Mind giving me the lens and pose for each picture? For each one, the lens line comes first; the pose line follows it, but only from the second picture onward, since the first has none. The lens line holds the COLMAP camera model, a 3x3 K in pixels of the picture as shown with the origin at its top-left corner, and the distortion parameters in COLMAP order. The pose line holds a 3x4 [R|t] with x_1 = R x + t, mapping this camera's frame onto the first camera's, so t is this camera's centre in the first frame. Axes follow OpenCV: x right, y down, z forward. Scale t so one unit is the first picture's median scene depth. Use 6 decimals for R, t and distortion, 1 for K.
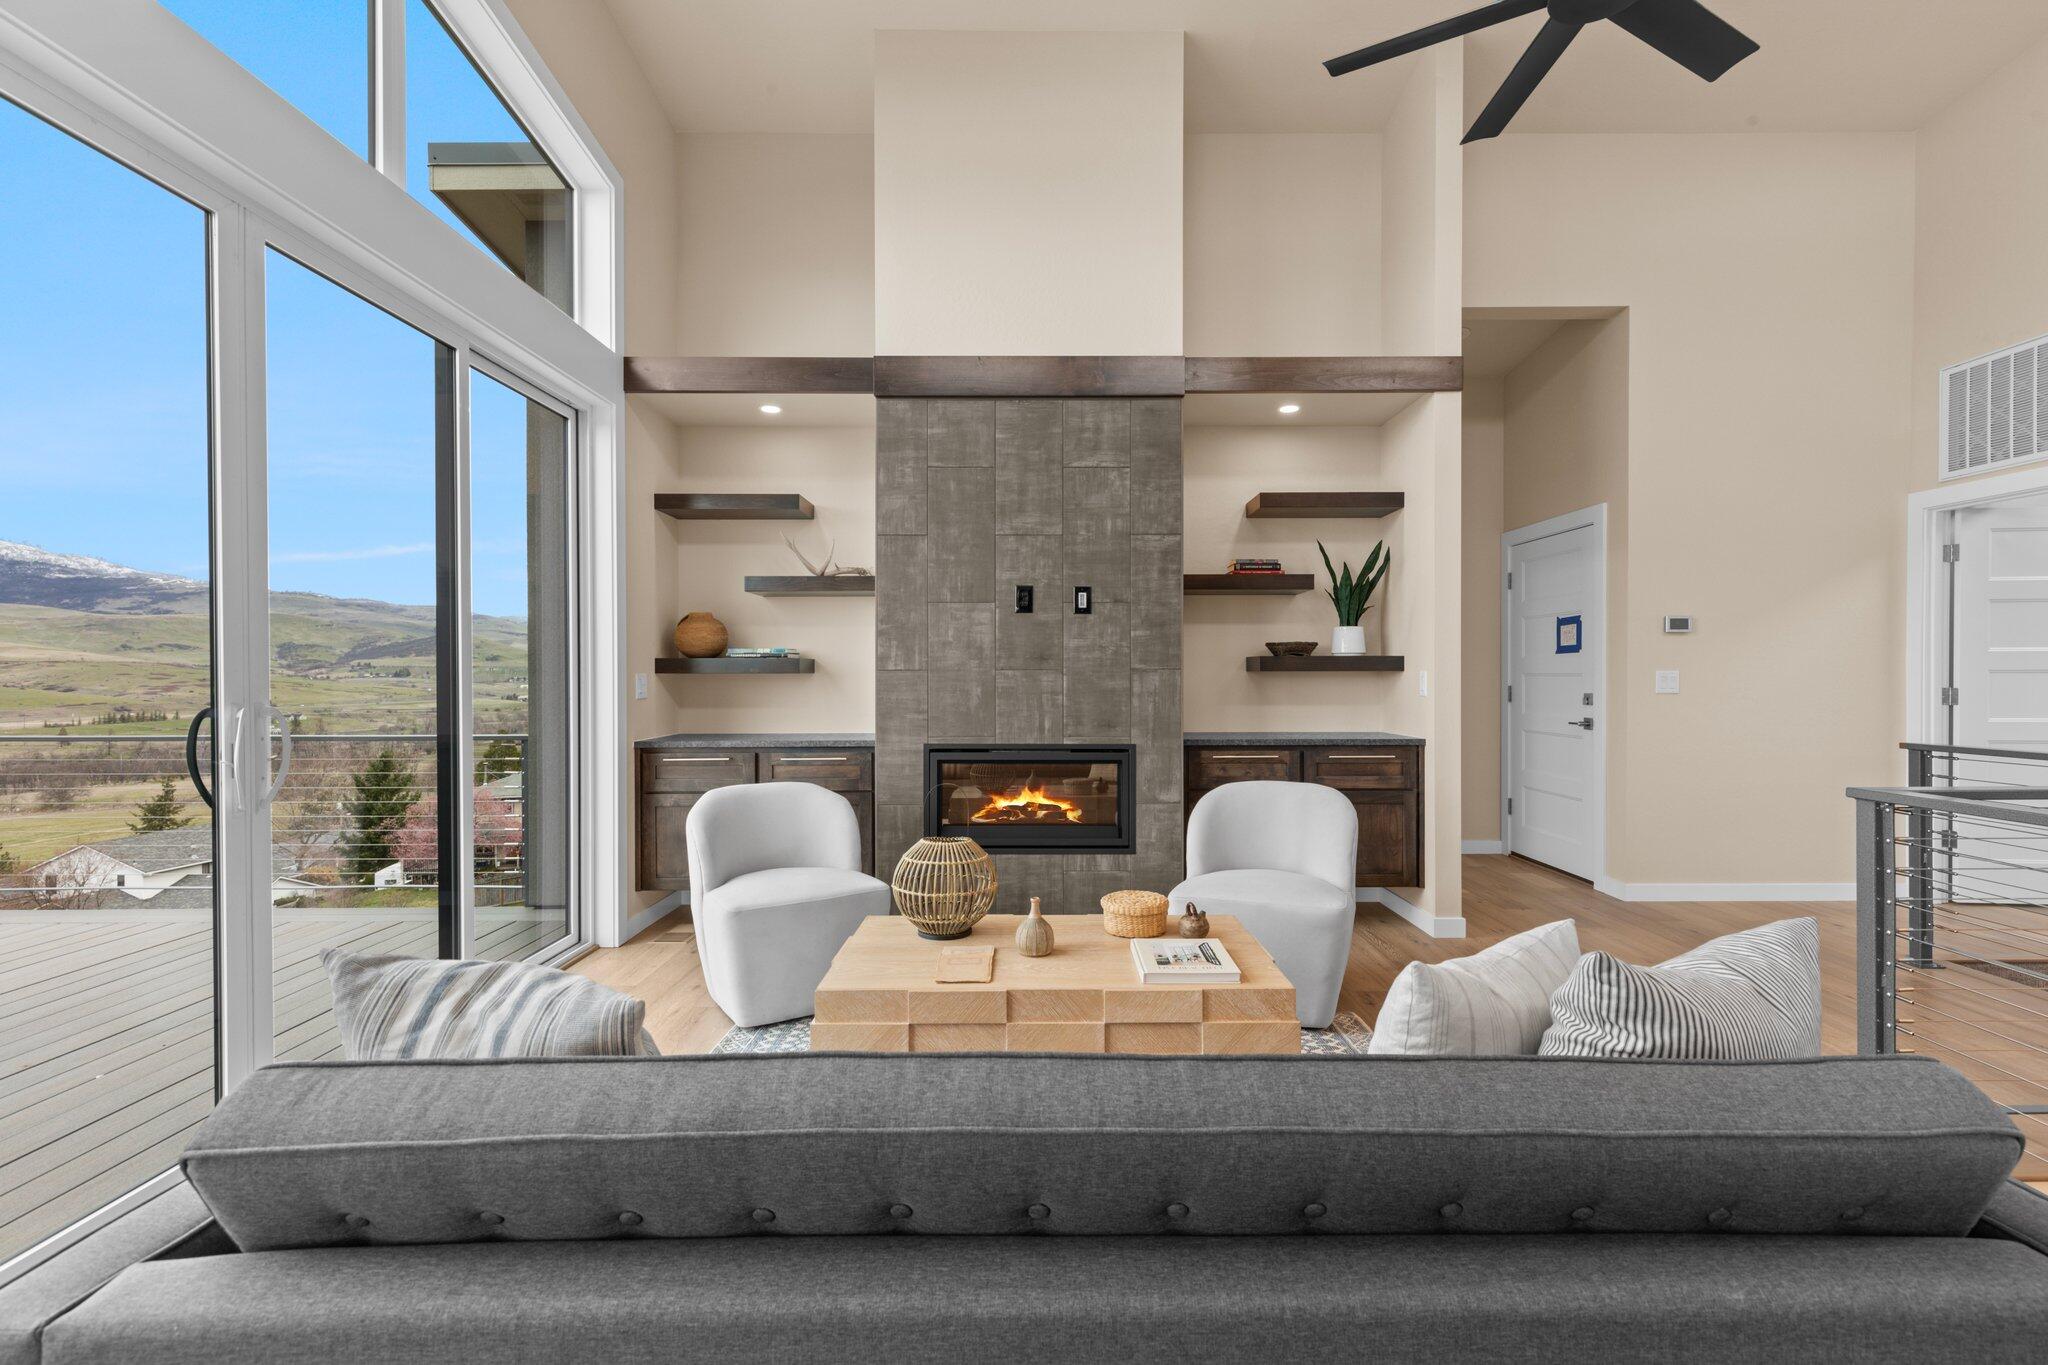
lens RADIAL K [[917.5, 0, 1040.0], [0, 917.5, 680.8], [0, 0, 1]] dist [0.003257, 0.000516]
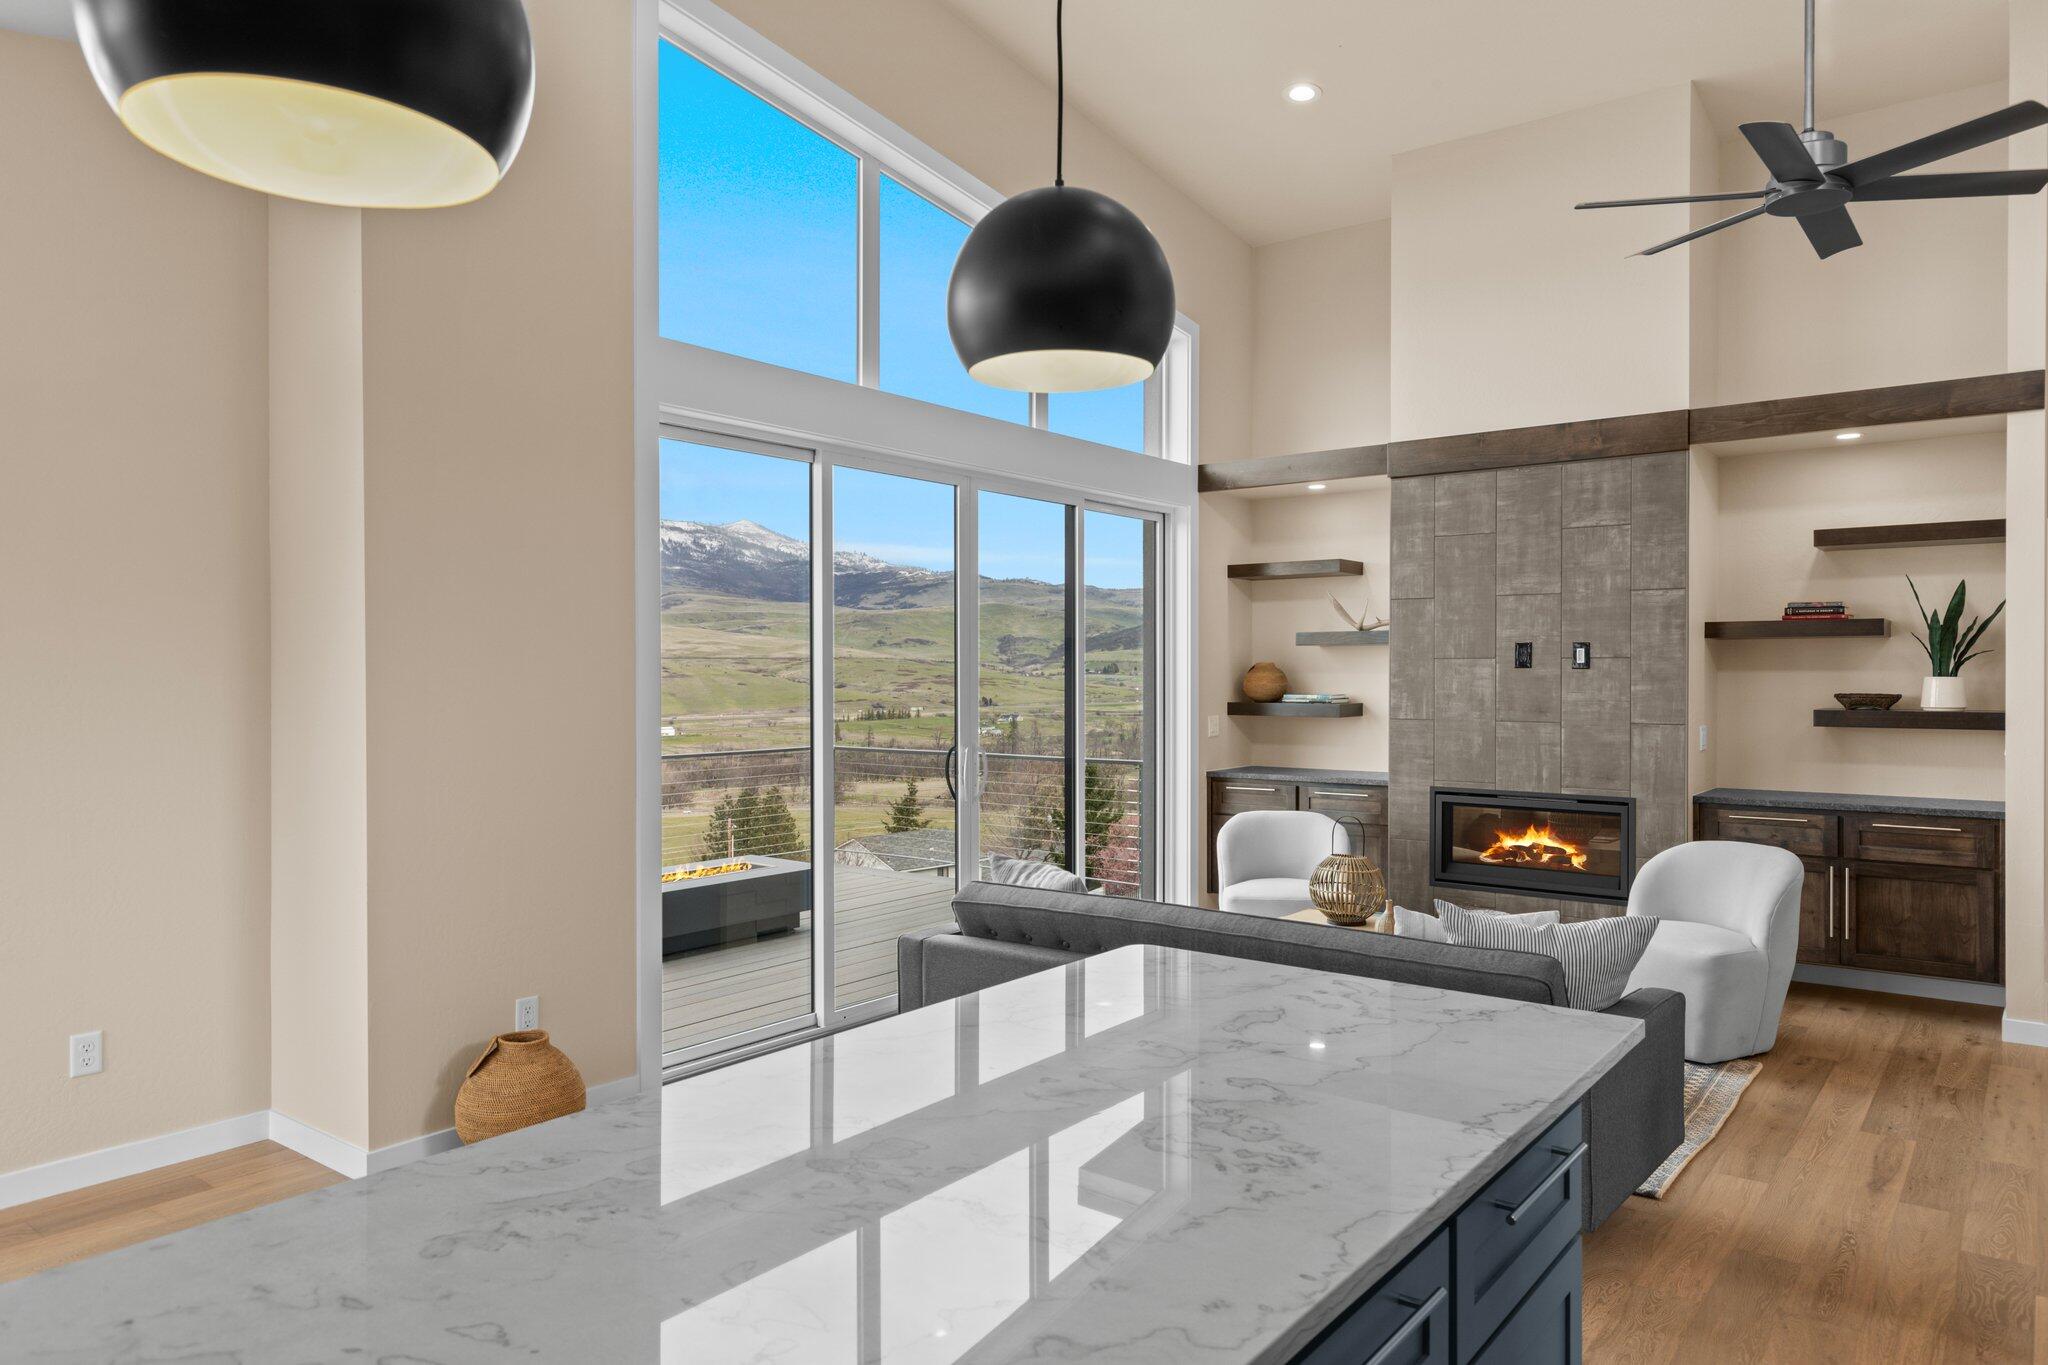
lens RADIAL K [[1314.7, 0, 1045.0], [0, 1314.7, 677.7], [0, 0, 1]] dist [0.002637, -0.000148]
pose [[0.791756, 0.004182, -0.610823, 0.472804], [-0.005084, 0.999987, 0.000257, -0.060323], [0.610816, 0.002902, 0.791767, -0.541513]]
